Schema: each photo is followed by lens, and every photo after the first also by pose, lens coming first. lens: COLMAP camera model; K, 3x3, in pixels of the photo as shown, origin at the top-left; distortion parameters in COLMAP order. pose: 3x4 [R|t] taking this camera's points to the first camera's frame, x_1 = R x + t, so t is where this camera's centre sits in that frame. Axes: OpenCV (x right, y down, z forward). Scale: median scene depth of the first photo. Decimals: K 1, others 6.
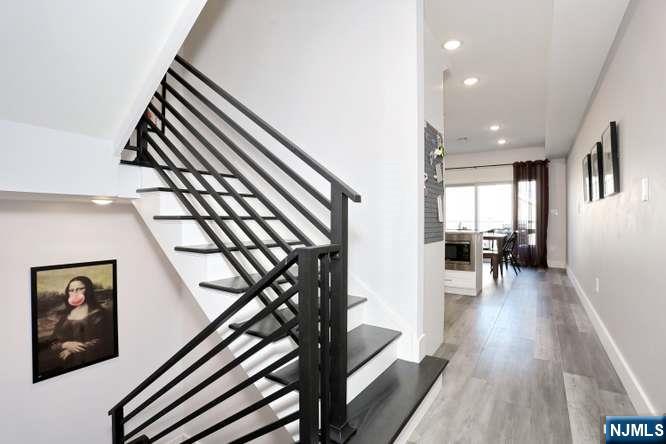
lens RADIAL K [[321.7, 0, 341.8], [0, 321.7, 220.8], [0, 0, 1]] dist [-0.084814, 0.038394]
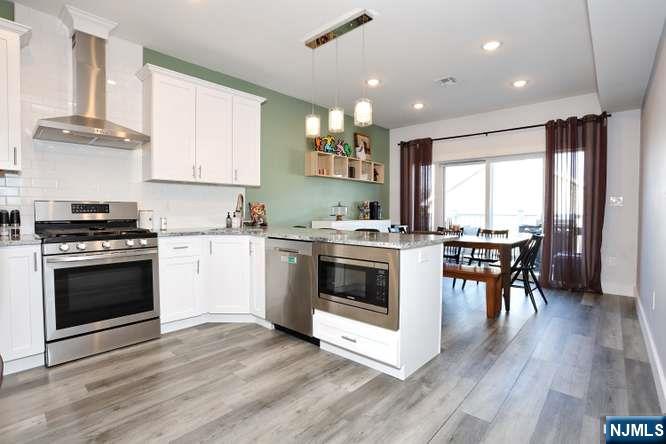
lens RADIAL K [[321.7, 0, 341.8], [0, 321.7, 220.8], [0, 0, 1]] dist [-0.084814, 0.038394]
pose [[0.988439, 0.008663, -0.151369, 0.248991], [-0.004640, 0.999627, 0.026907, -0.004285], [0.151545, -0.025893, 0.988111, 0.334176]]
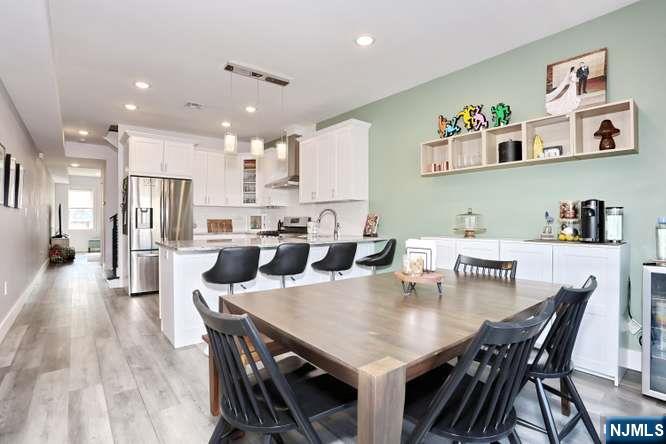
lens RADIAL K [[336.9, 0, 333.0], [0, 336.9, 222.0], [0, 0, 1]] dist [-0.093176, 0.042653]
pose [[-0.327246, 0.001968, -0.944937, 0.624590], [-0.005216, 0.999979, 0.003889, -0.008087], [0.944925, 0.006201, -0.327229, 1.009830]]
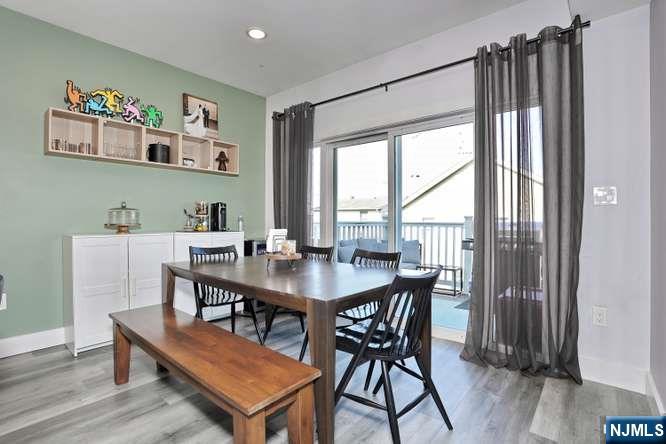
lens RADIAL K [[336.9, 0, 333.0], [0, 336.9, 222.0], [0, 0, 1]] dist [-0.093176, 0.042653]
pose [[0.992222, 0.003447, -0.124431, 0.454774], [-0.003802, 0.999989, -0.002612, -0.000352], [0.124421, 0.003065, 0.992225, 0.652525]]
